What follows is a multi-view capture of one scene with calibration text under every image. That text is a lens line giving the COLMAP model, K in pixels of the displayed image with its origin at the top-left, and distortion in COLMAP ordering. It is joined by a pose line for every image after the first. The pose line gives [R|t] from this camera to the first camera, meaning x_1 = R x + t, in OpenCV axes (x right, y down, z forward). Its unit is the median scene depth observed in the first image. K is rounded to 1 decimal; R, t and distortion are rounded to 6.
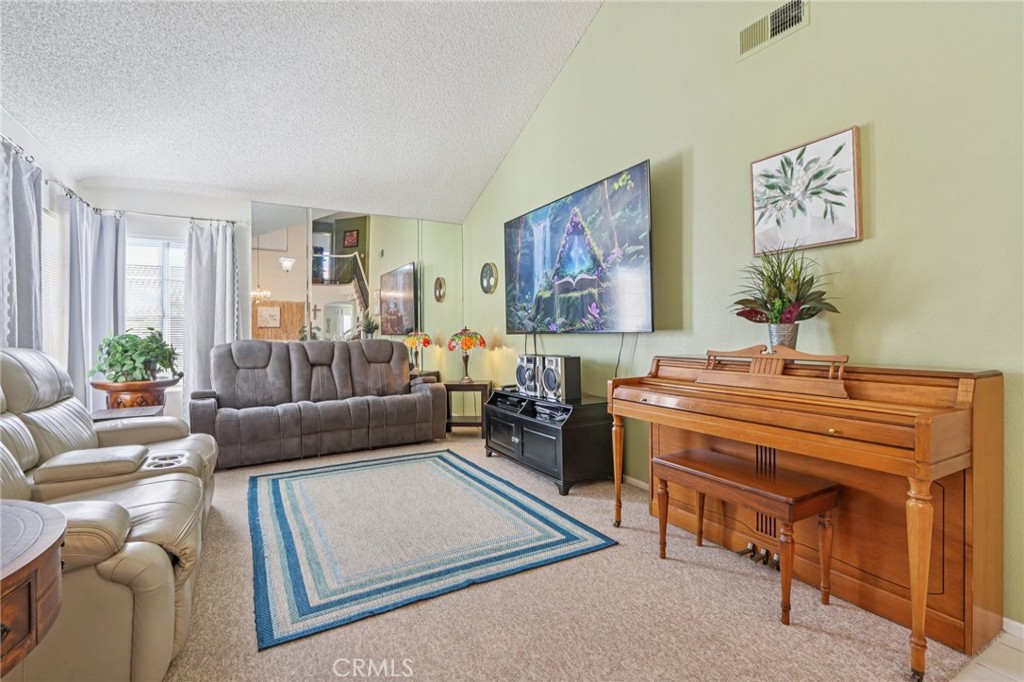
lens RADIAL K [[470.7, 0, 512.4], [0, 470.7, 333.3], [0, 0, 1]] dist [-0.012005, 0.000177]
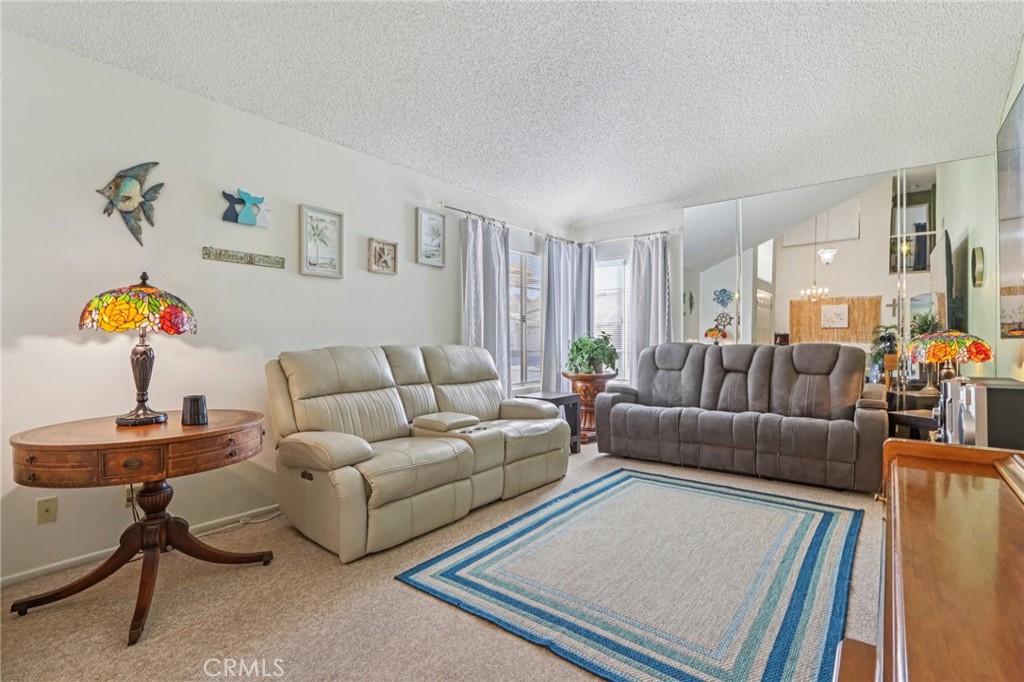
lens RADIAL K [[469.7, 0, 512.0], [0, 469.7, 341.0], [0, 0, 1]] dist [-0.010668, -0.000034]
pose [[0.373612, 0.011480, -0.927514, 0.322234], [0.003620, 0.999898, 0.013834, -0.006070], [0.927578, -0.008526, 0.373533, 0.321274]]
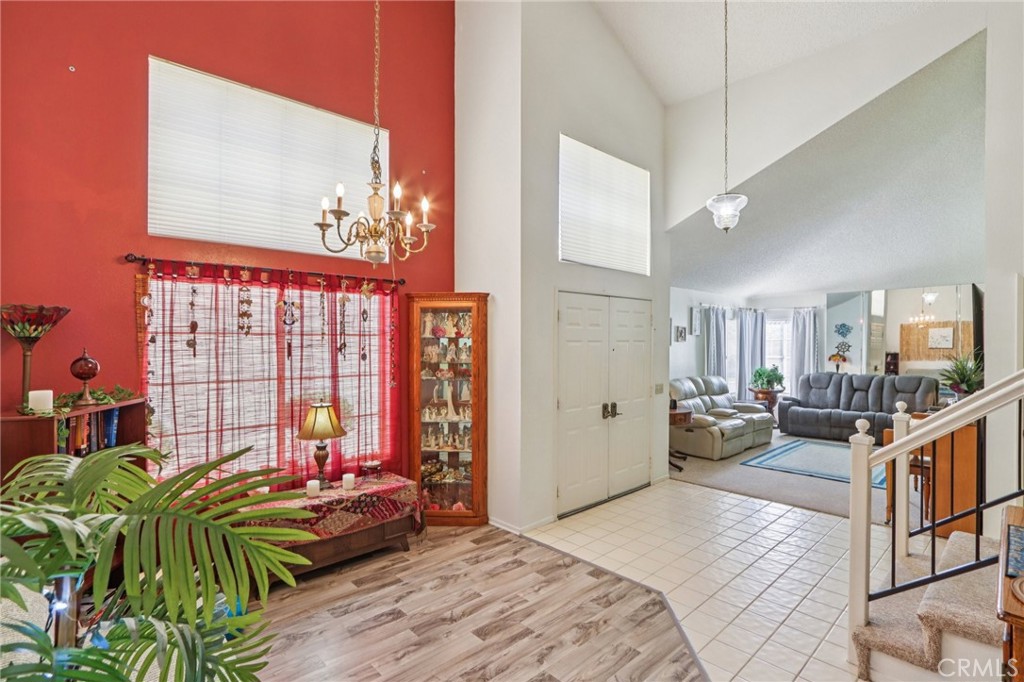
lens RADIAL K [[475.2, 0, 515.0], [0, 475.2, 344.6], [0, 0, 1]] dist [-0.015292, -0.000314]
pose [[0.223498, 0.012454, -0.974625, 1.127657], [0.005129, 0.999889, 0.013953, -0.148095], [0.974691, -0.008118, 0.223409, -0.668774]]
